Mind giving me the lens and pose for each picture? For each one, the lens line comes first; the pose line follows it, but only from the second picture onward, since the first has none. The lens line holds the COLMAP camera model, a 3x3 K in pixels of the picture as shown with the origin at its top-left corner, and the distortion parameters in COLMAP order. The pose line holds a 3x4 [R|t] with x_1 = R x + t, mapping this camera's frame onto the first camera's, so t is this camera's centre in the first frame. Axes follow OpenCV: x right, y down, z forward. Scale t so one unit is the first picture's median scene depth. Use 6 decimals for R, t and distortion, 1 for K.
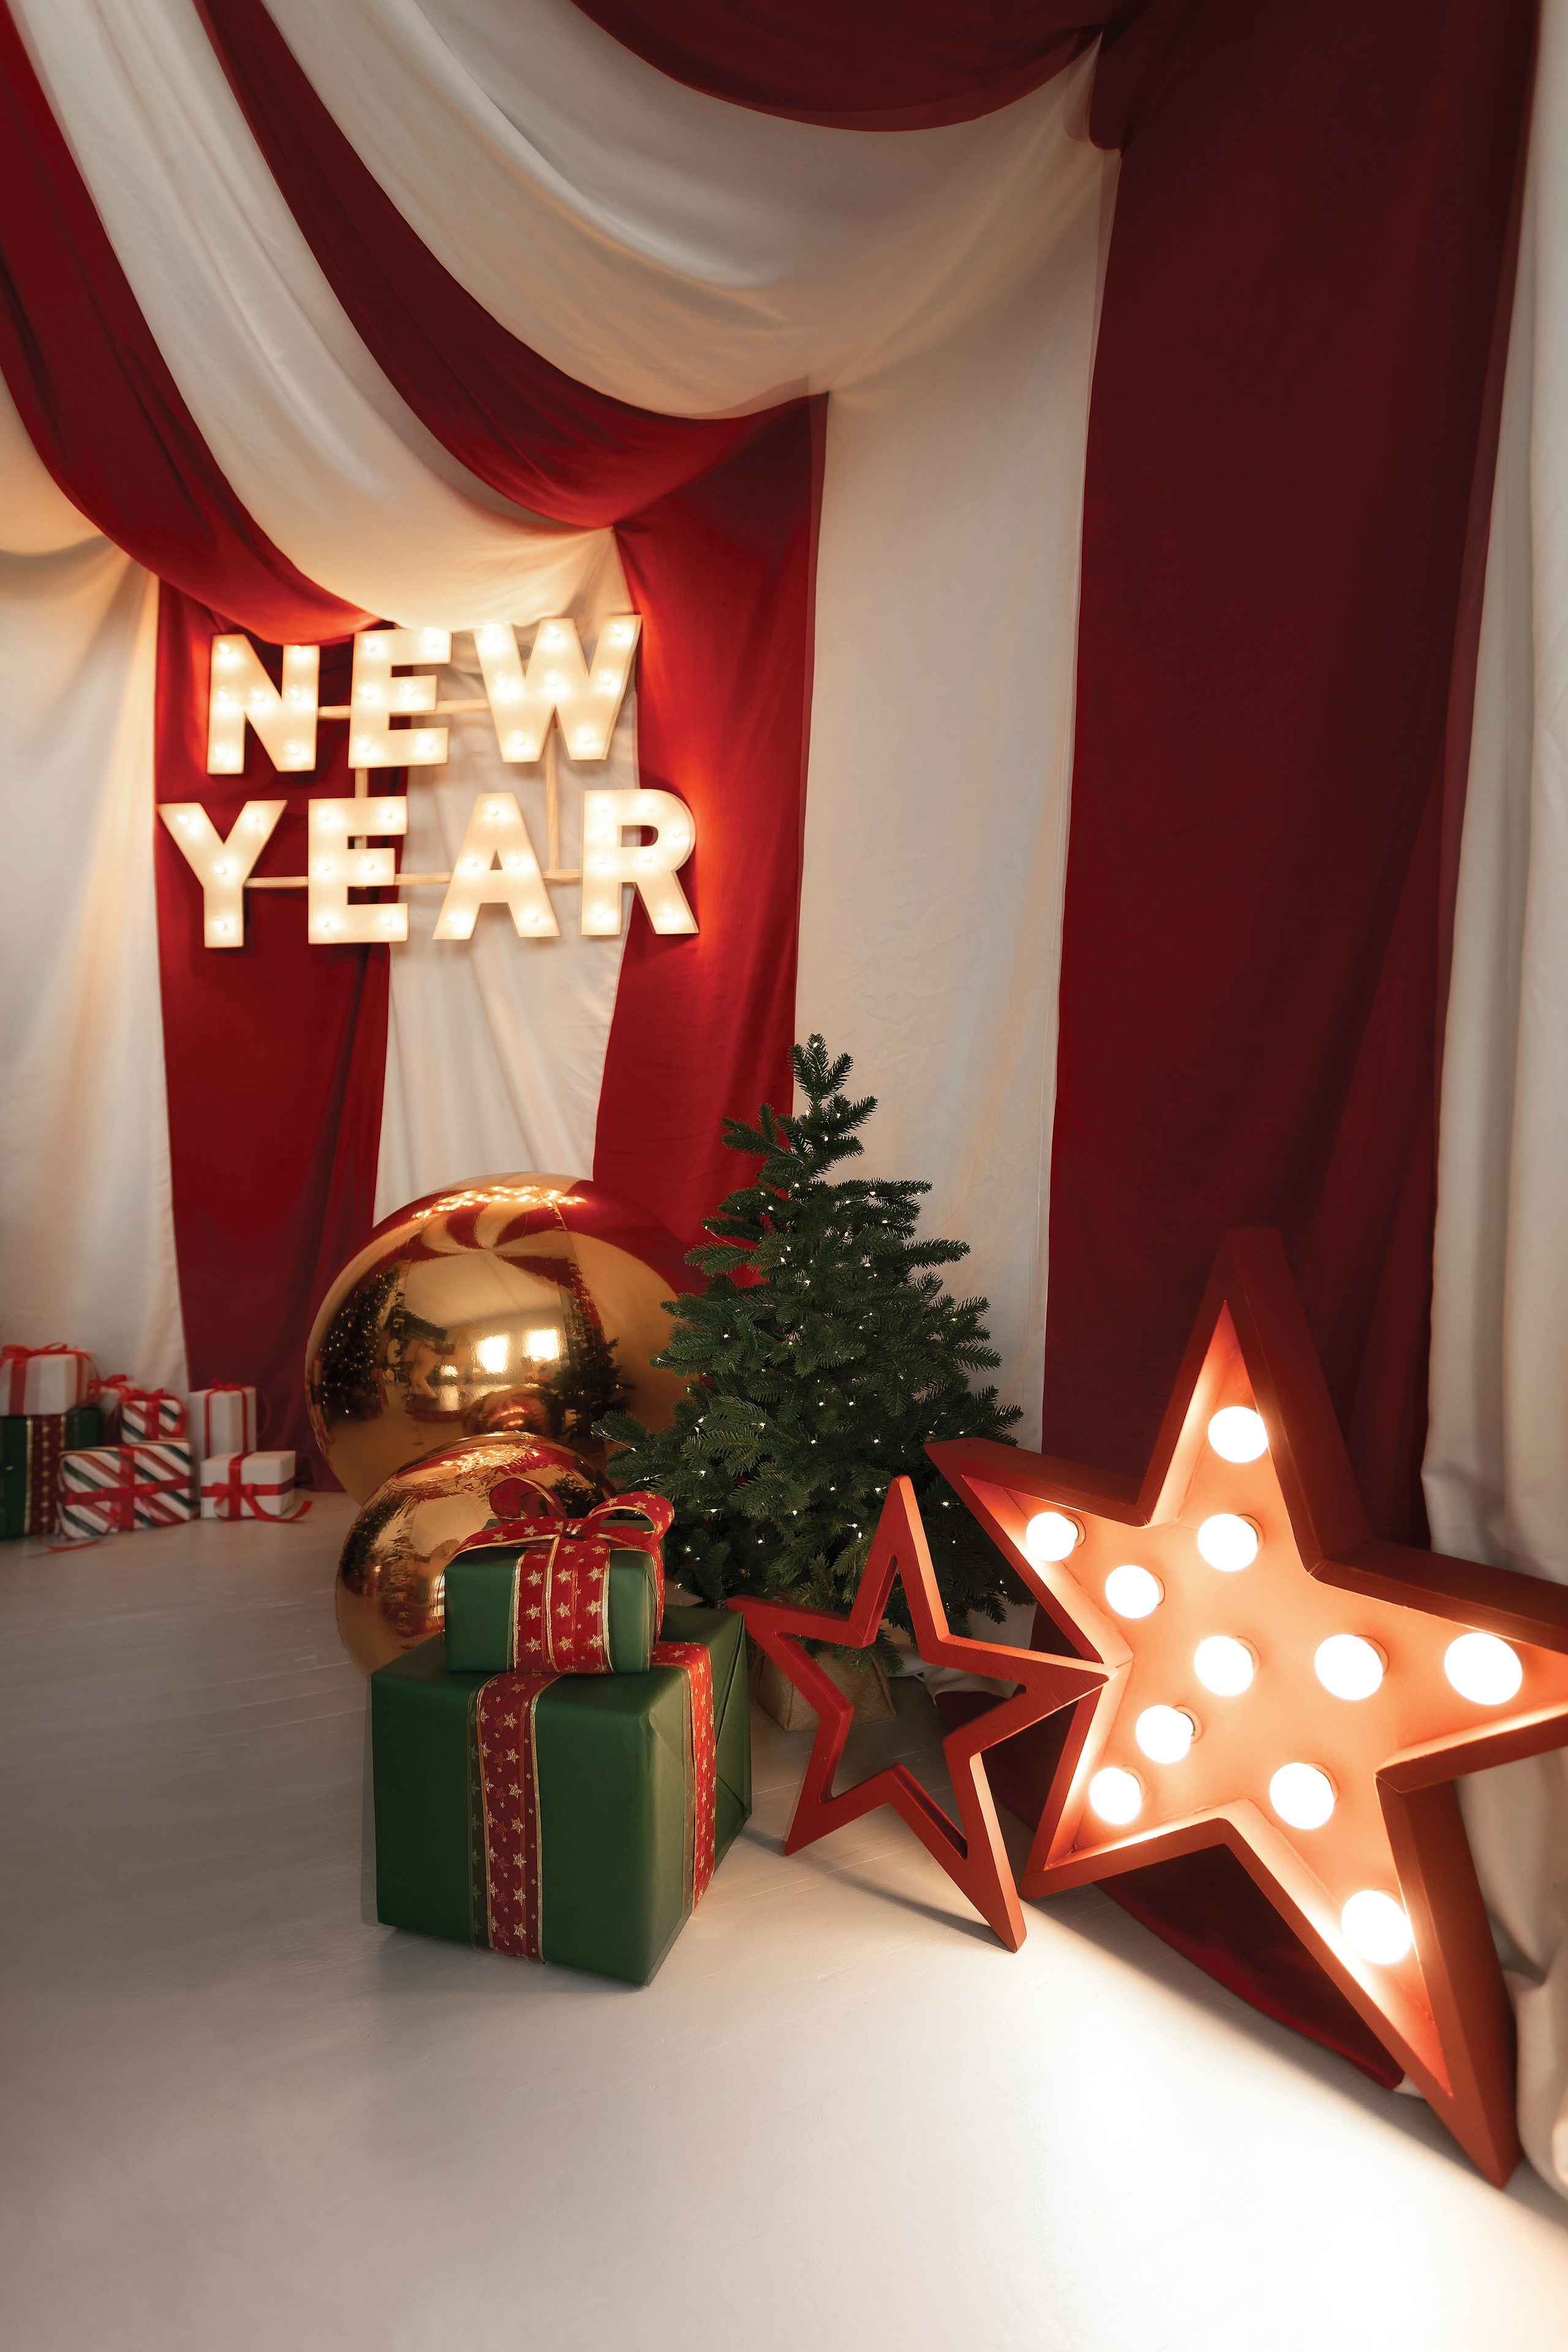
lens RADIAL K [[1071.3, 0, 846.7], [0, 1071.3, 1217.5], [0, 0, 1]] dist [-0.027167, 0.000256]
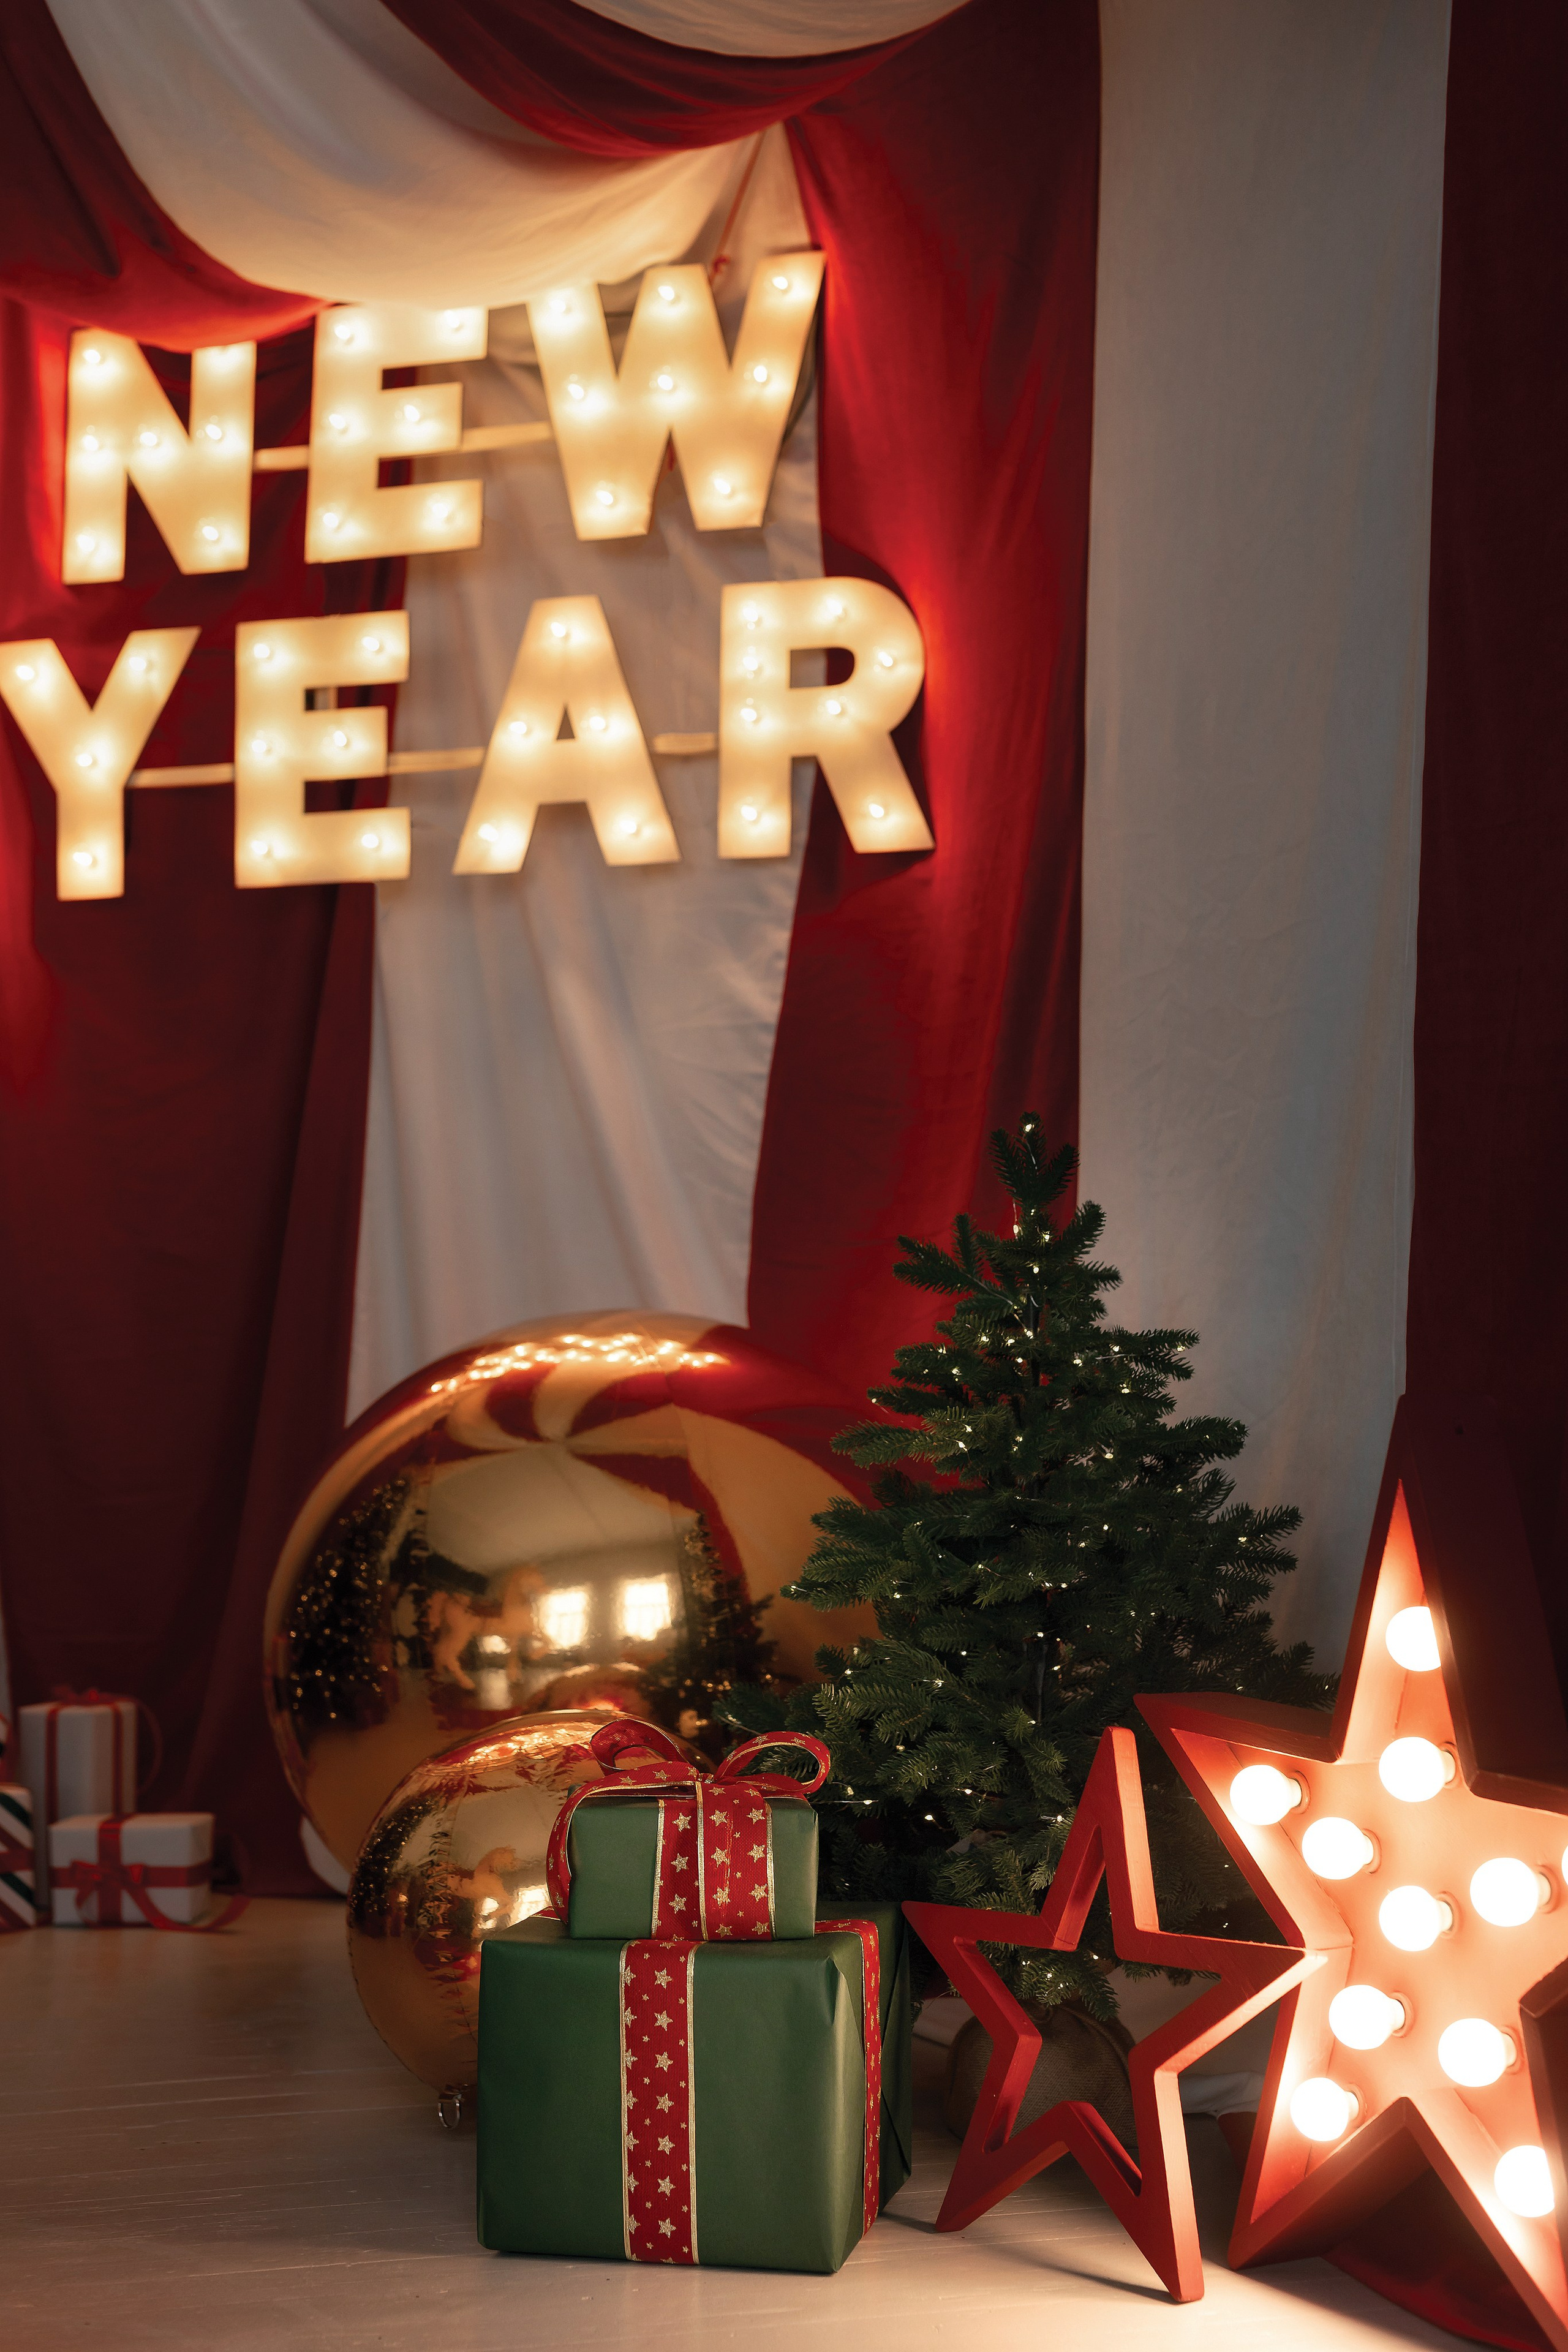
lens RADIAL K [[3411.1, 0, 711.7], [0, 3411.1, 1177.4], [0, 0, 1]] dist [0.235615, -2.107232]
pose [[0.965692, -0.013914, -0.259317, 0.189620], [-0.002563, 0.998004, -0.063094, 0.002727], [0.259677, 0.061594, 0.963729, -0.642860]]
